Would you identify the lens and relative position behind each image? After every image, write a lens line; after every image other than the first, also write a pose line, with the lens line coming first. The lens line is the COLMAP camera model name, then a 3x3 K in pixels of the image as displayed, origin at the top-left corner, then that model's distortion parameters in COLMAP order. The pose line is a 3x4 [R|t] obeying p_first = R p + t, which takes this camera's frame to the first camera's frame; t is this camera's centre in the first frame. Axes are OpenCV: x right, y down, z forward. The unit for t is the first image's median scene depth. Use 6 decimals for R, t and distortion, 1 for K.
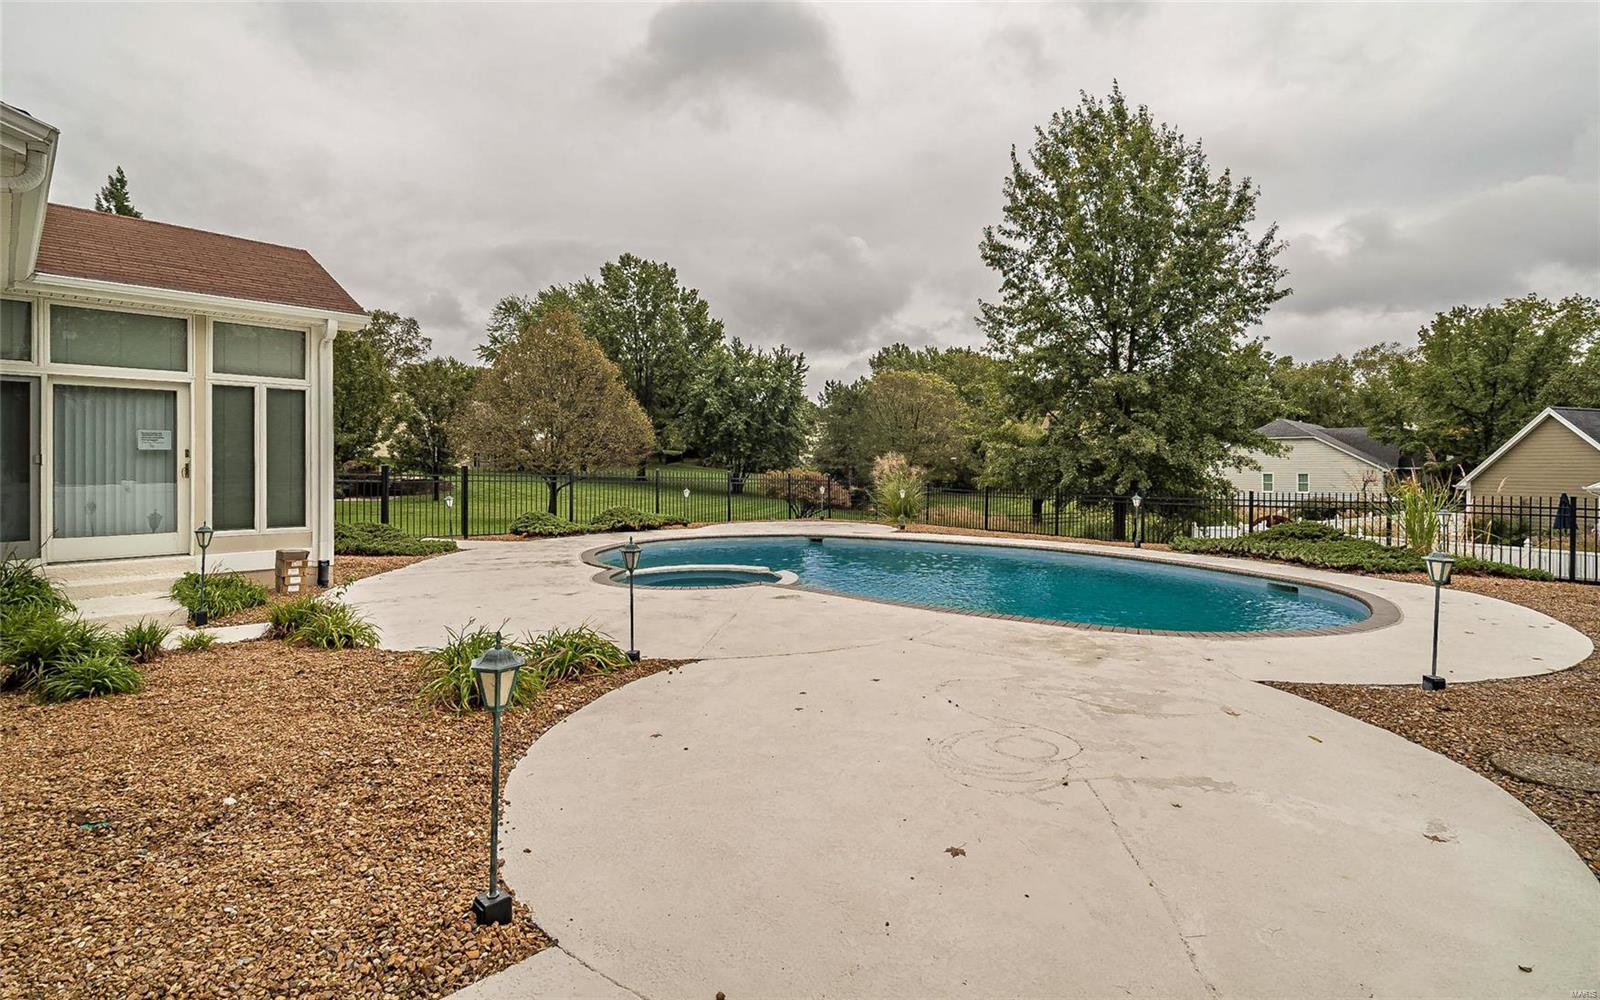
lens RADIAL K [[740.8, 0, 803.4], [0, 740.8, 480.3], [0, 0, 1]] dist [-0.001334, 0.000425]
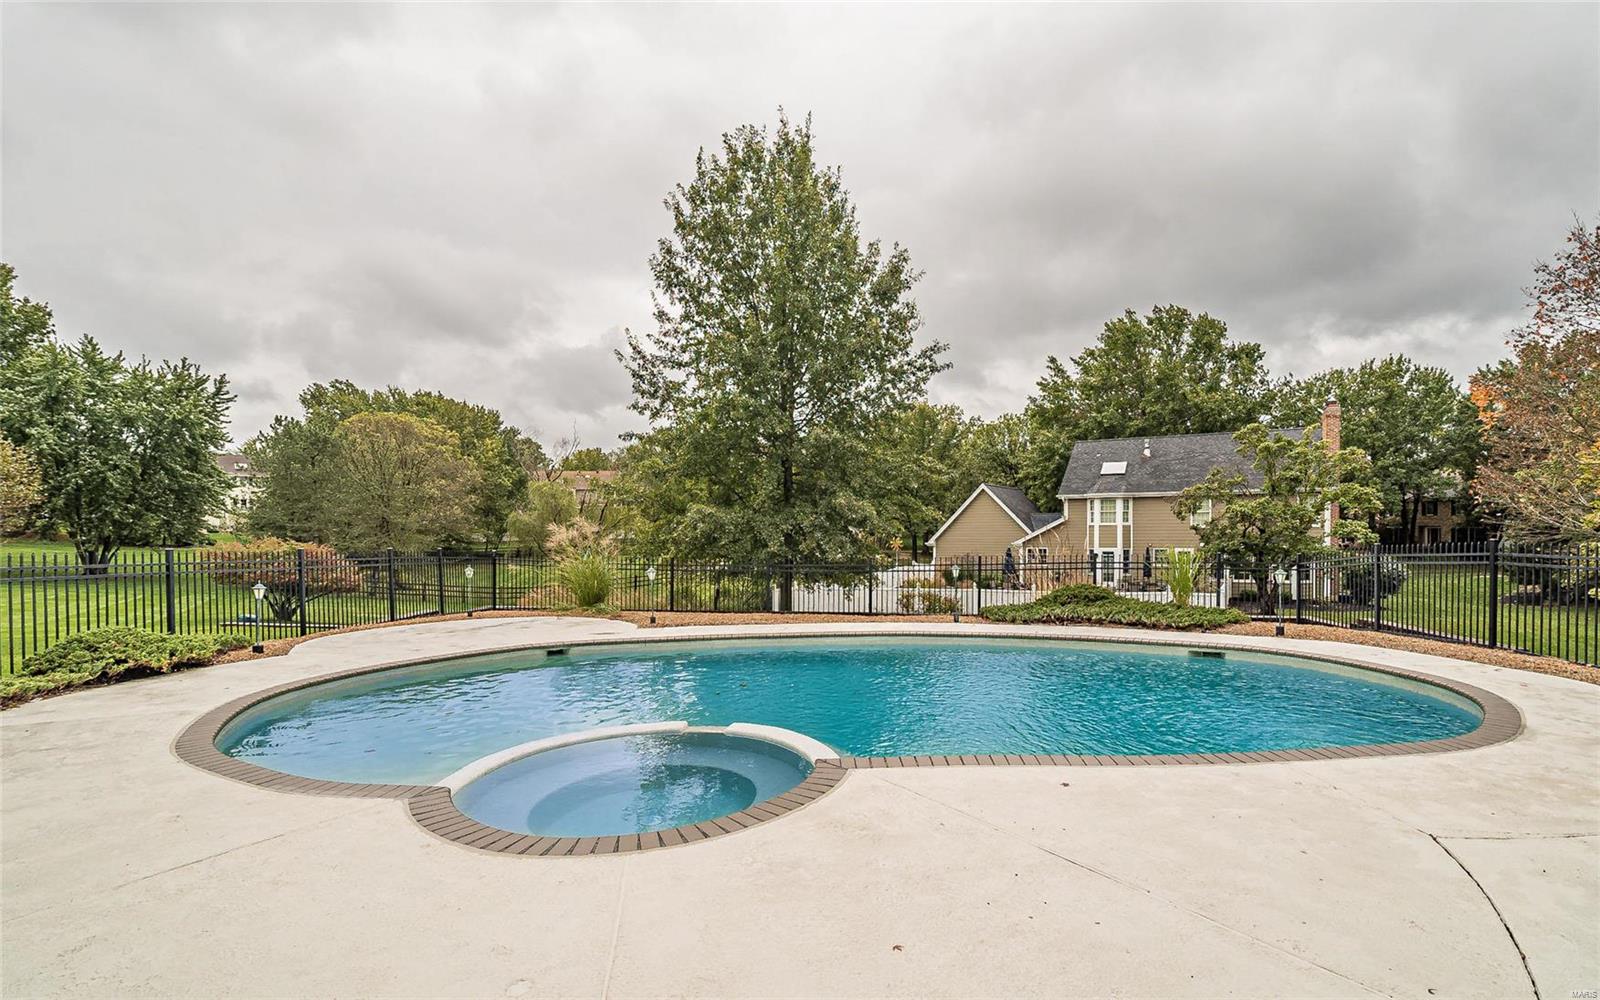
lens RADIAL K [[754.6, 0, 790.3], [0, 754.6, 551.3], [0, 0, 1]] dist [0.000110, 0.000812]
pose [[0.745524, -0.028946, 0.665850, -0.083404], [0.023342, 0.999578, 0.017319, -0.004453], [-0.666070, 0.002631, 0.745885, 0.117344]]
